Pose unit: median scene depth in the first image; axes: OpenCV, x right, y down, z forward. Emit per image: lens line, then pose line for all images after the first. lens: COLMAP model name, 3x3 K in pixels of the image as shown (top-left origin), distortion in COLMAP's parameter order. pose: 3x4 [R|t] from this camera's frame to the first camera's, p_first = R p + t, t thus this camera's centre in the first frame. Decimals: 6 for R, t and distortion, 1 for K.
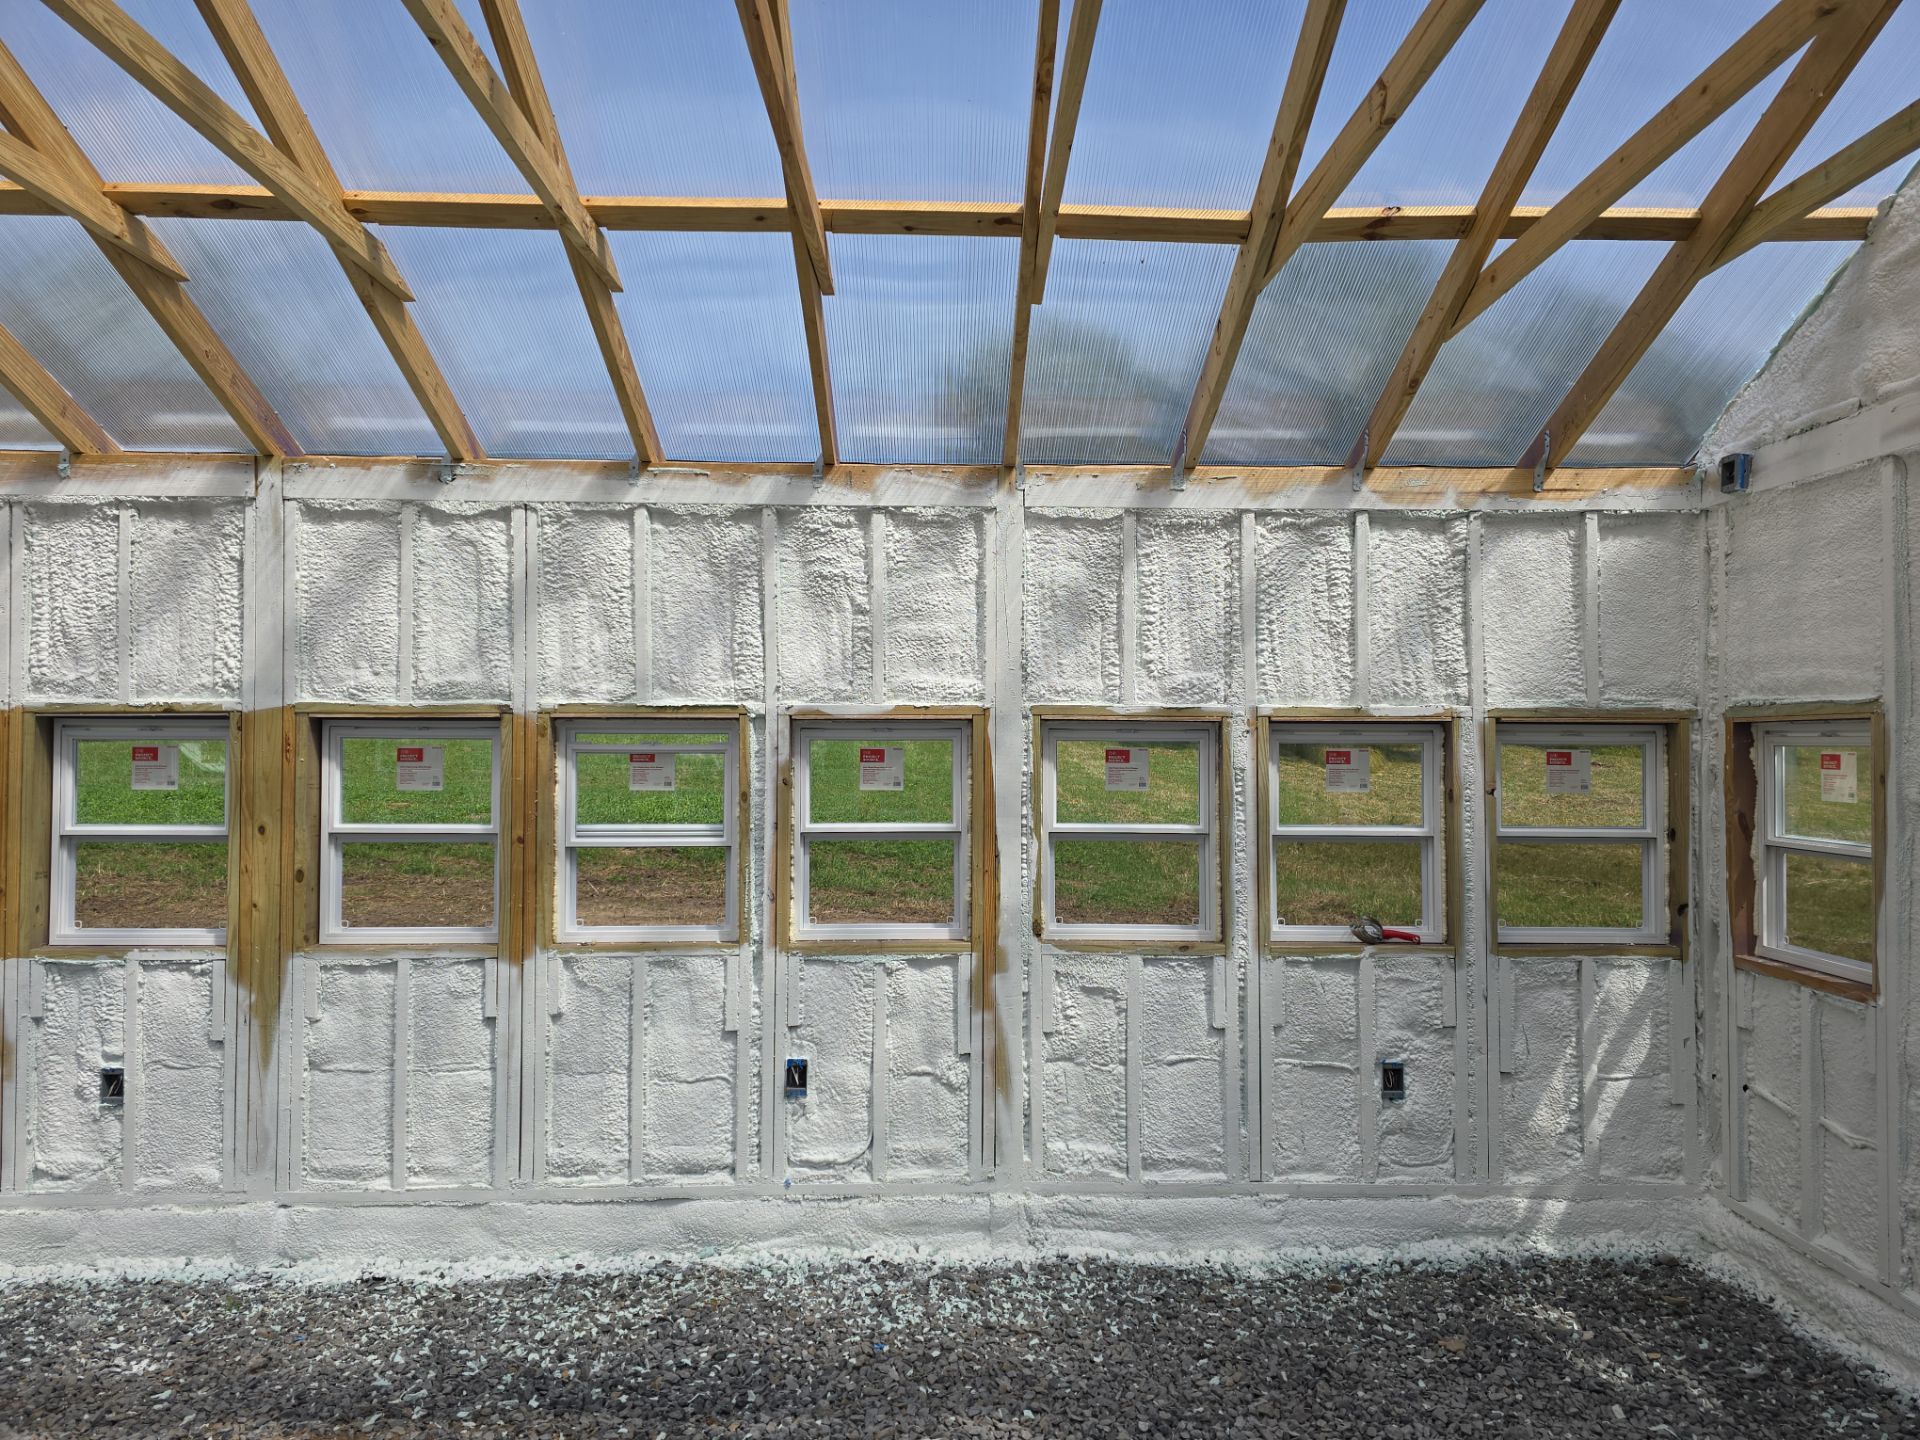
lens RADIAL K [[1272.4, 0, 985.6], [0, 1272.4, 731.9], [0, 0, 1]] dist [0.062818, -0.055757]
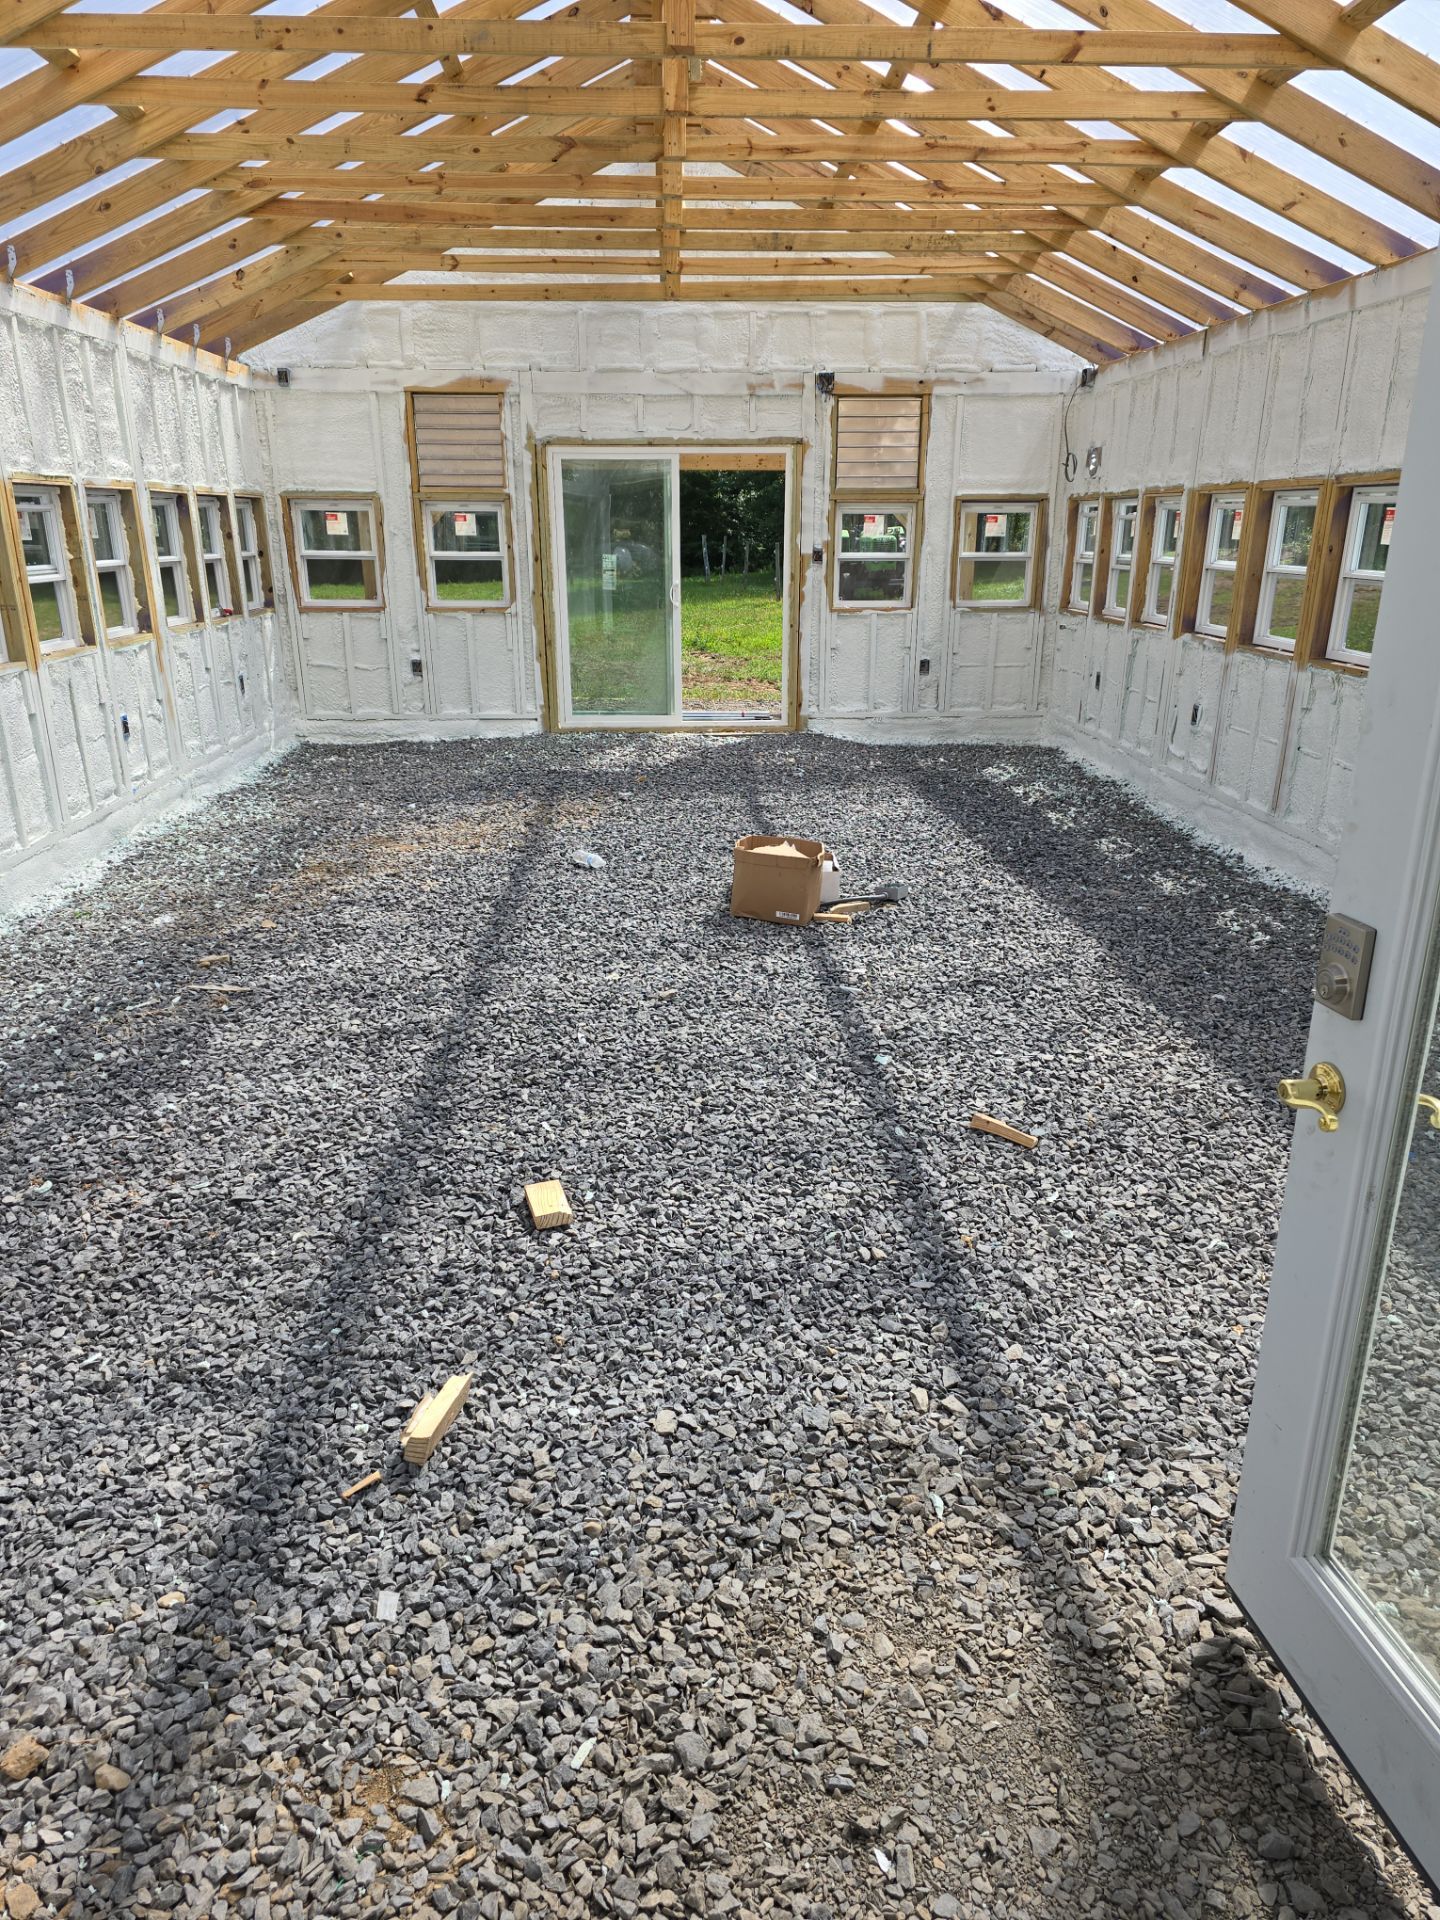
lens RADIAL K [[1272.4, 0, 686.8], [0, 1272.4, 978.4], [0, 0, 1]] dist [0.062818, -0.055757]
pose [[0.004641, -0.338063, 0.941112, -1.758191], [-0.010251, 0.941057, 0.338094, 0.012864], [-0.999937, -0.011217, 0.000902, 0.287589]]
